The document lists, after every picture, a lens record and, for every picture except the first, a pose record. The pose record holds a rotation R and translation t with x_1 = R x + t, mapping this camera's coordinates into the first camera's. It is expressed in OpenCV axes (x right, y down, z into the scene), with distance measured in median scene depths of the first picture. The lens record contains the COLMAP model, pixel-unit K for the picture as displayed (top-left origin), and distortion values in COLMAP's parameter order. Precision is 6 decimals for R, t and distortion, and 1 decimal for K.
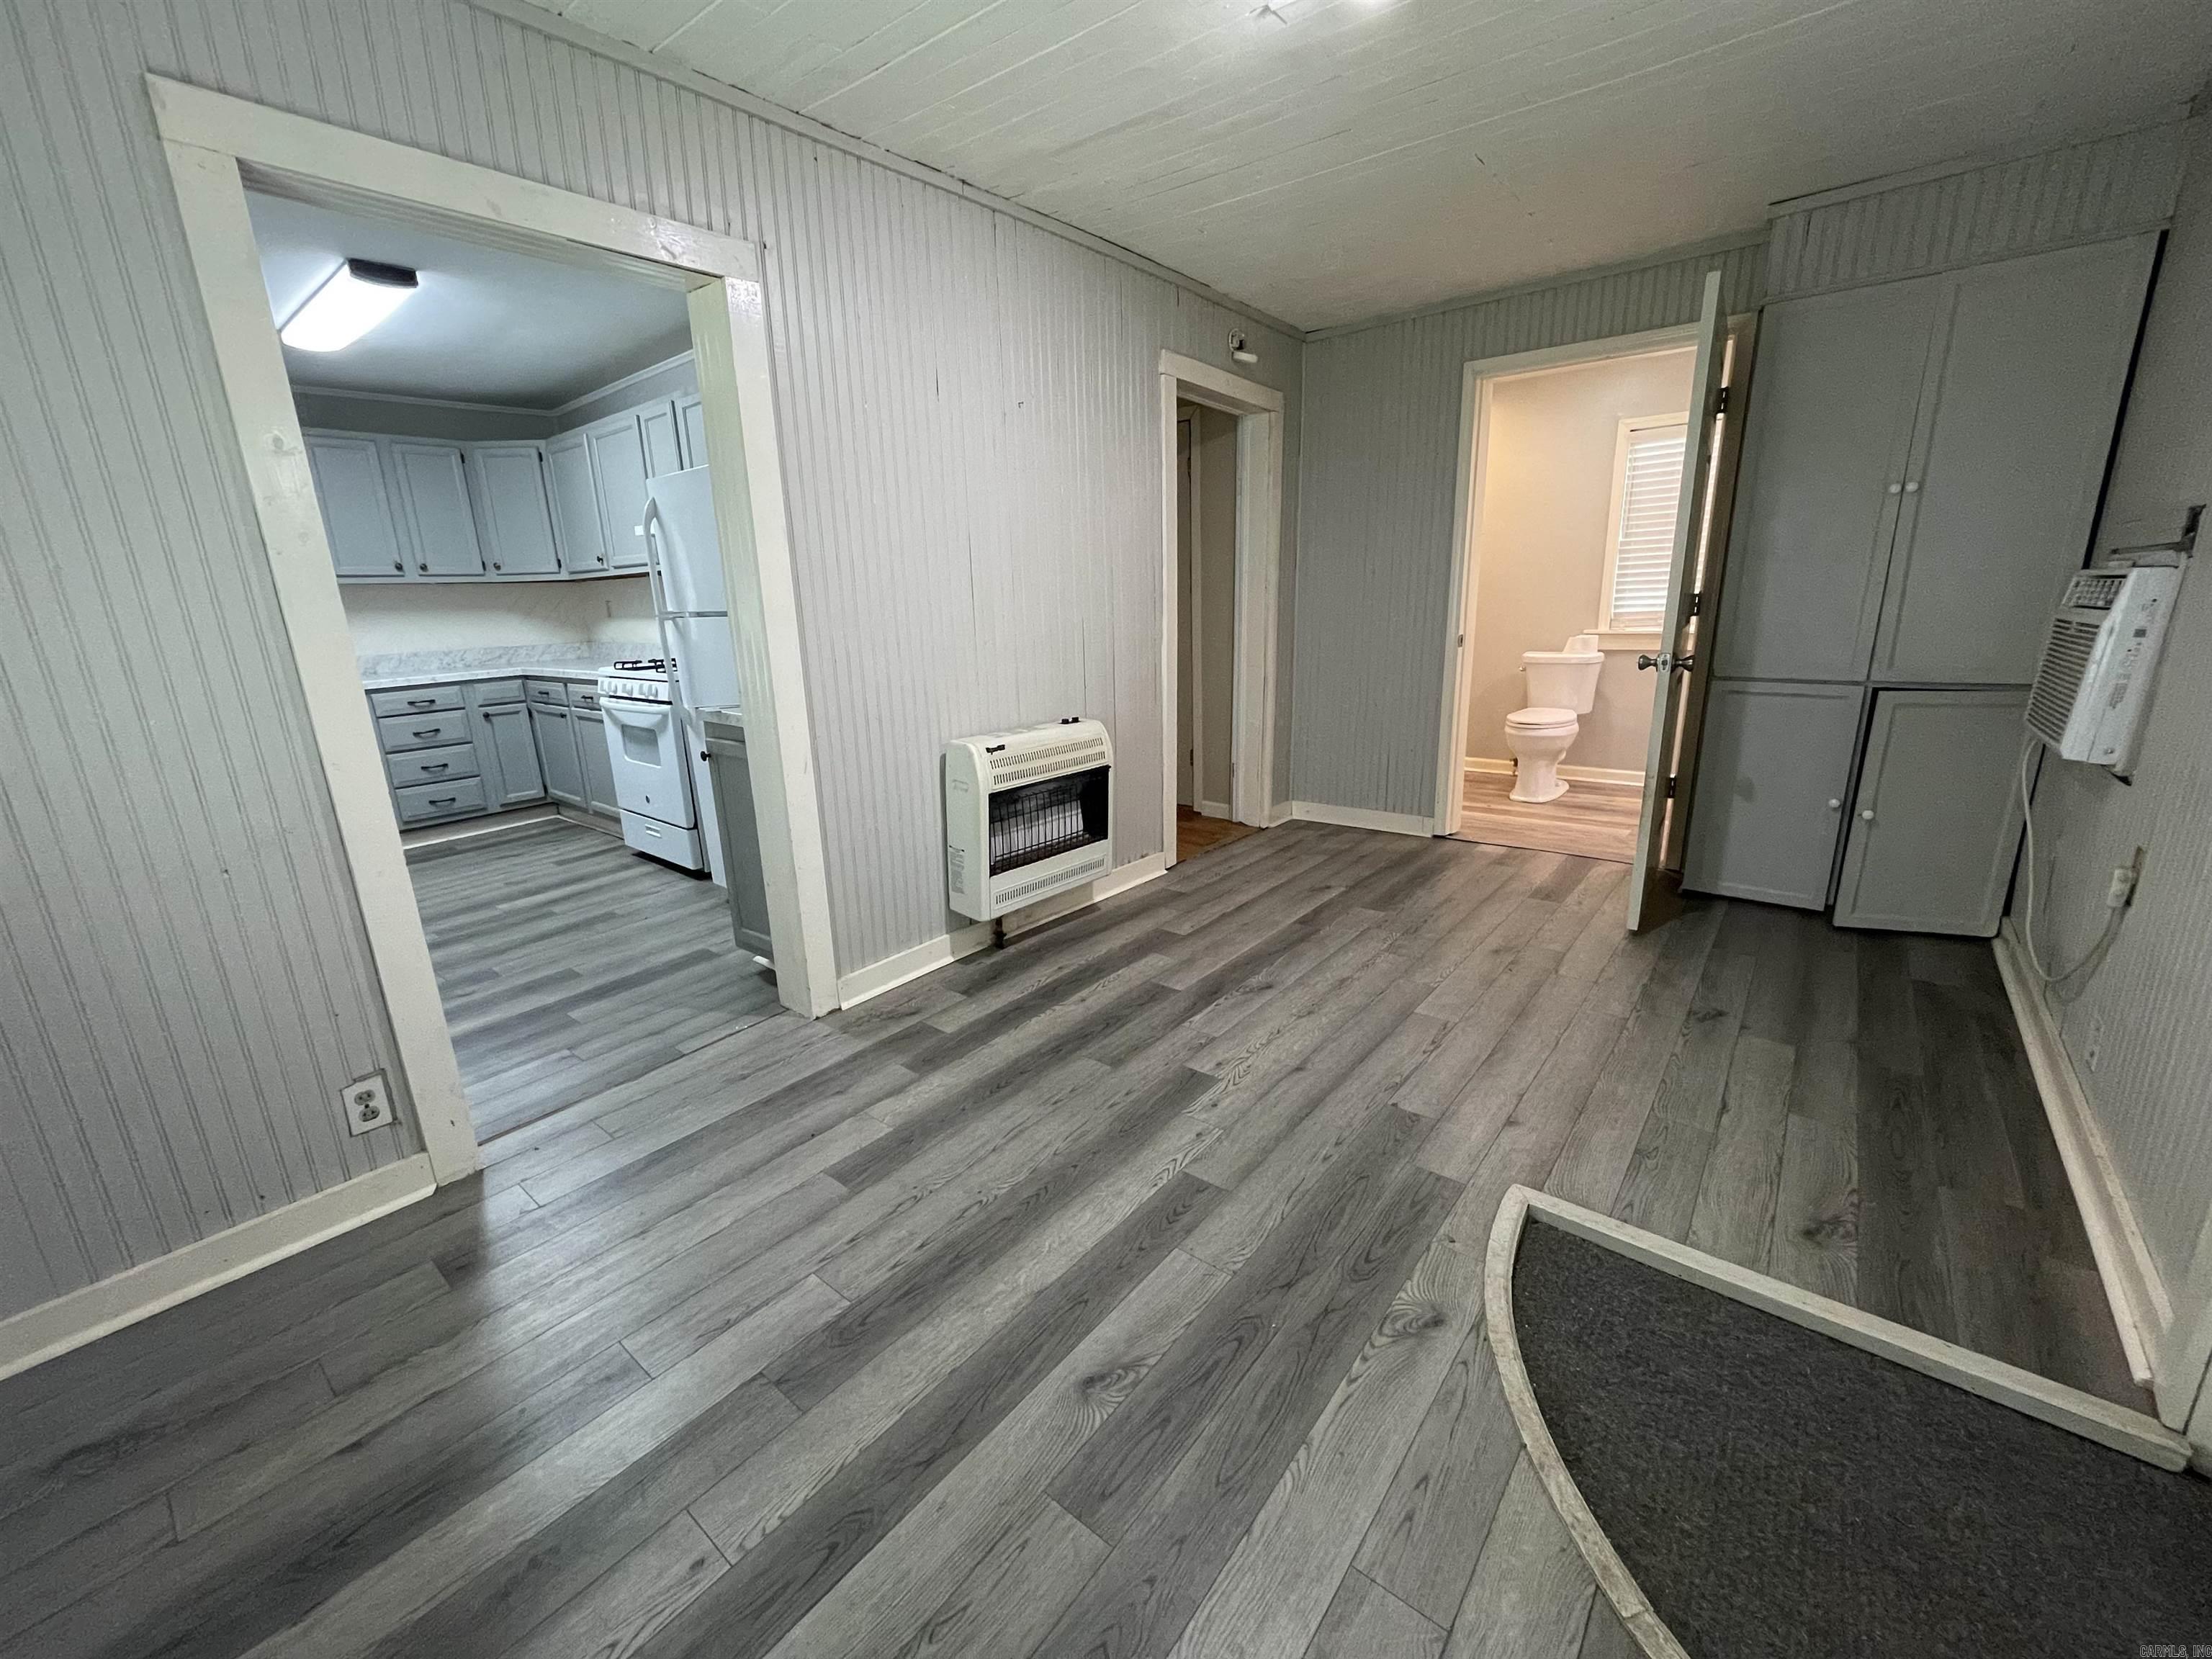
lens RADIAL K [[893.0, 0, 1098.3], [0, 893.0, 831.8], [0, 0, 1]] dist [-0.002690, 0.000086]
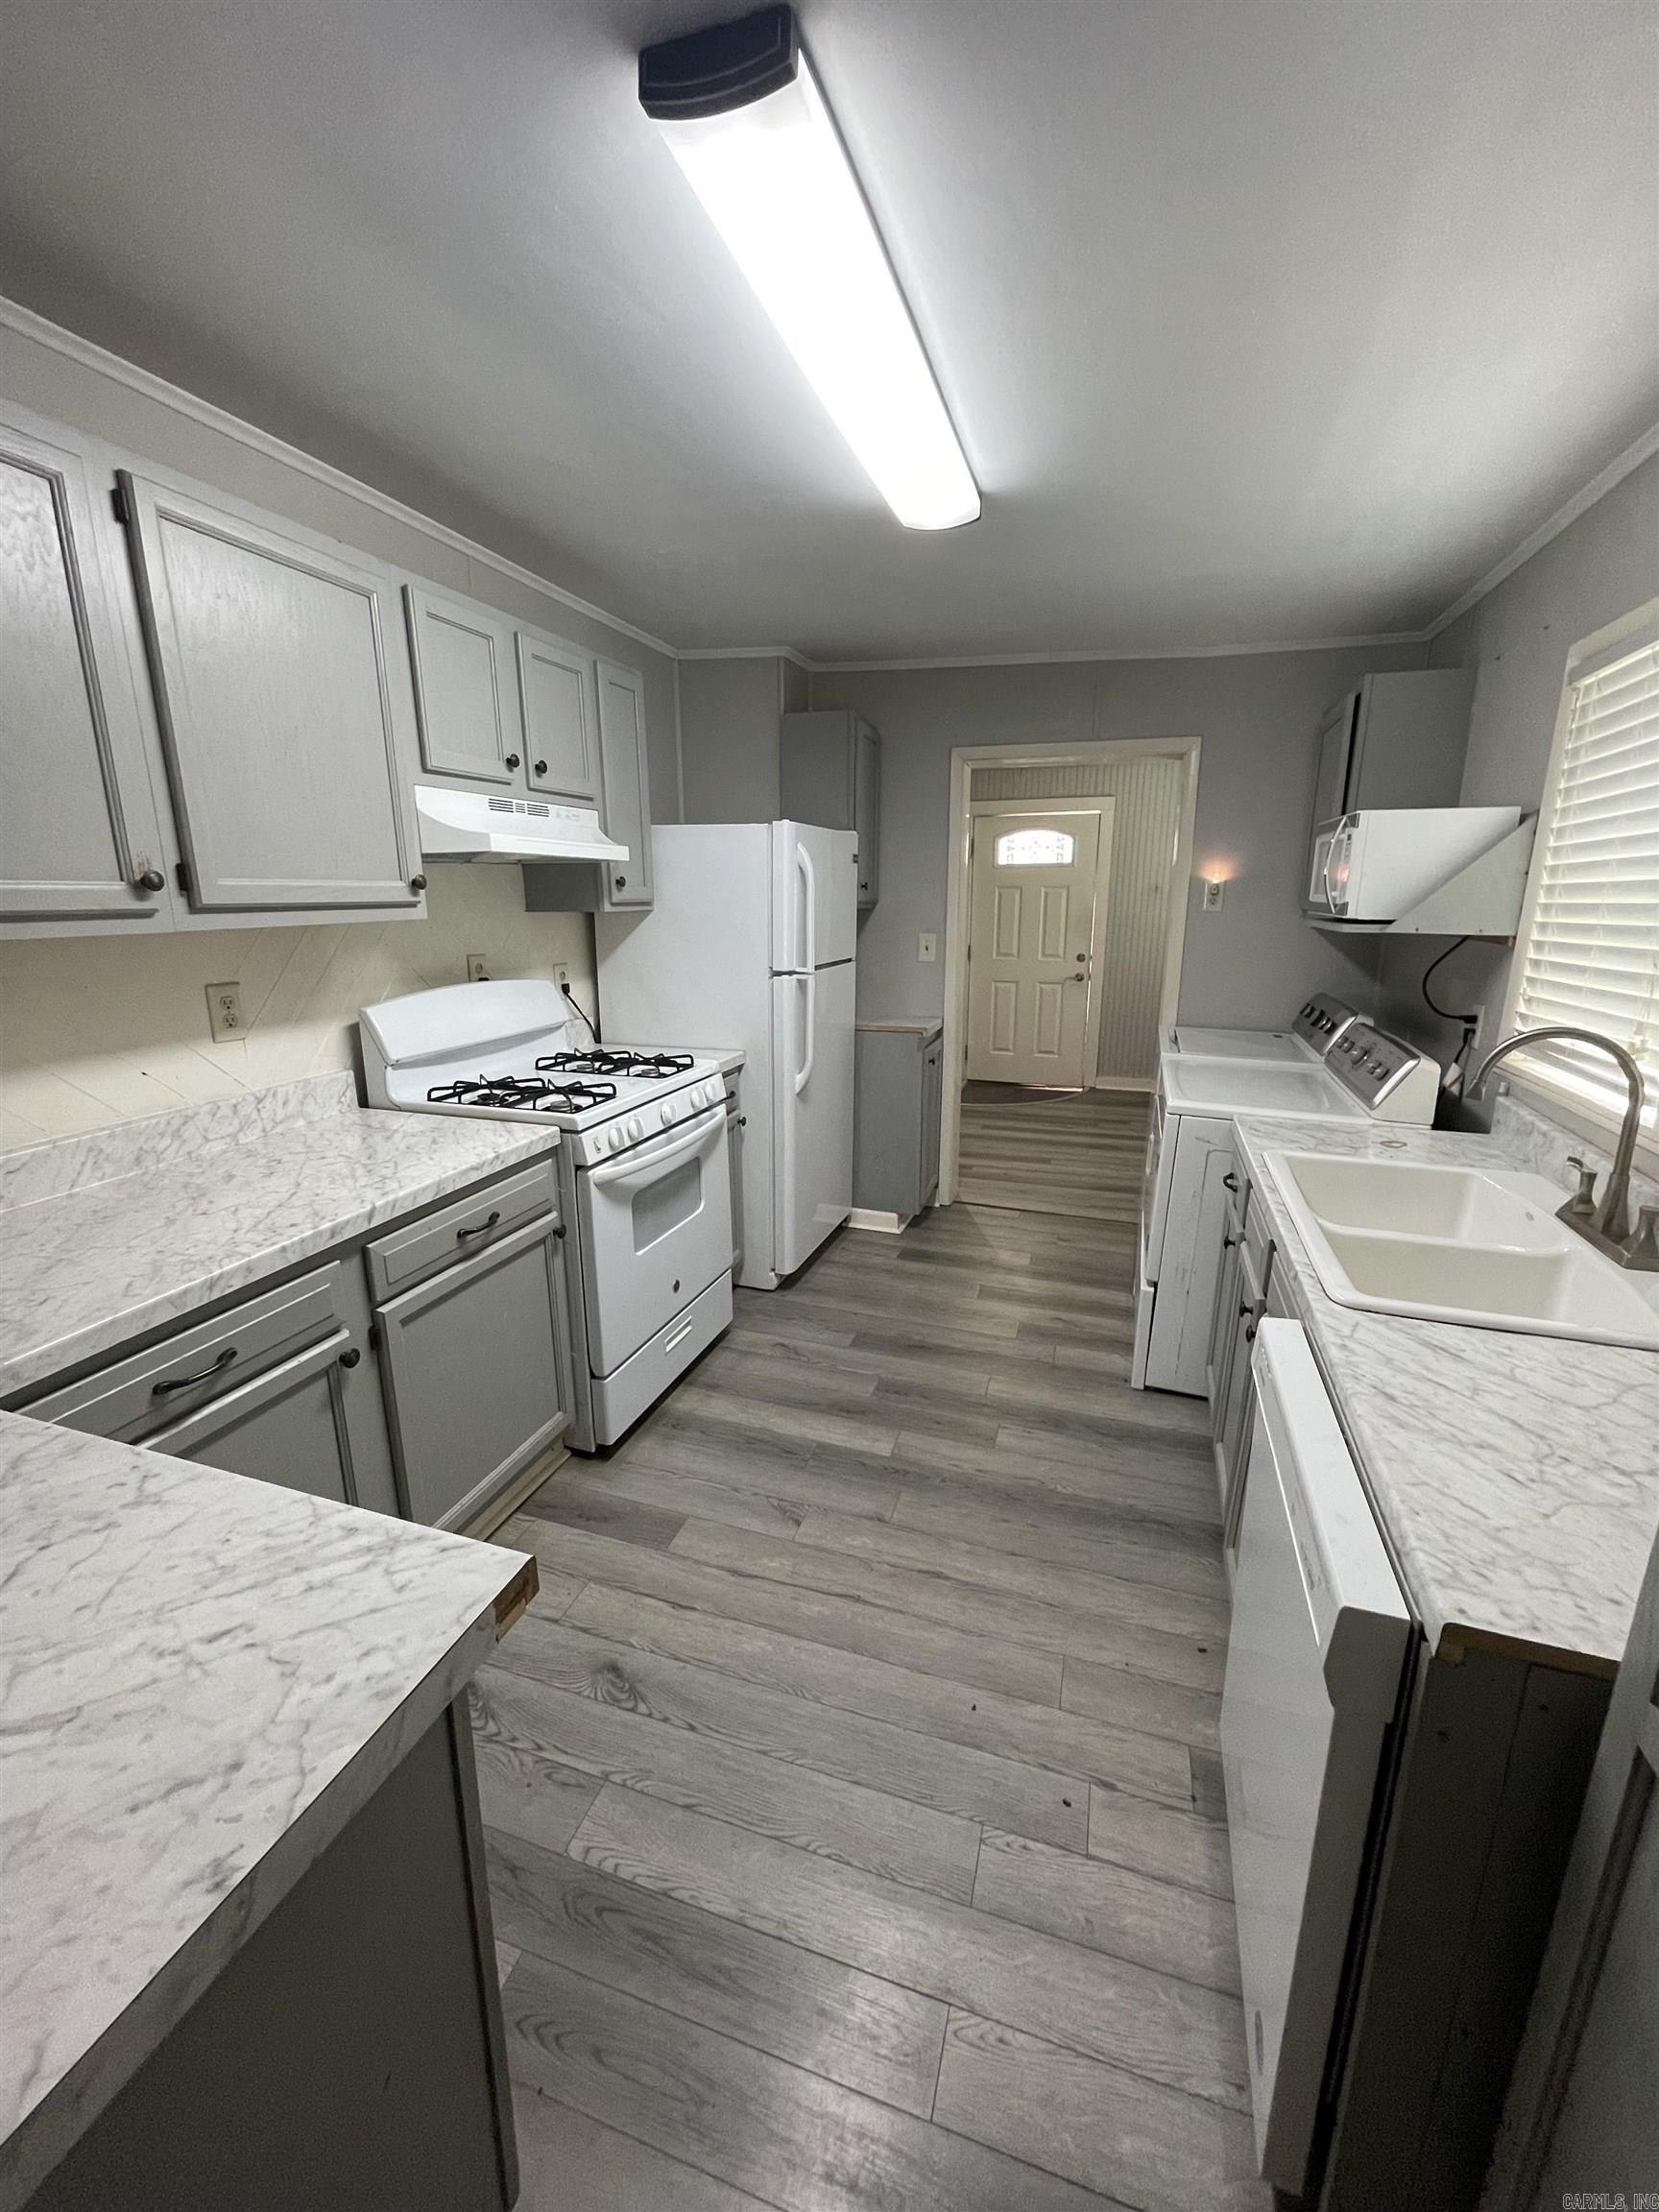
lens RADIAL K [[893.0, 0, 823.5], [0, 893.0, 1111.5], [0, 0, 1]] dist [-0.002690, 0.000086]
pose [[-0.365154, -0.188933, 0.911574, -1.768543], [0.258694, 0.920032, 0.294312, -0.494057], [-0.894282, 0.343287, -0.287078, 1.706982]]
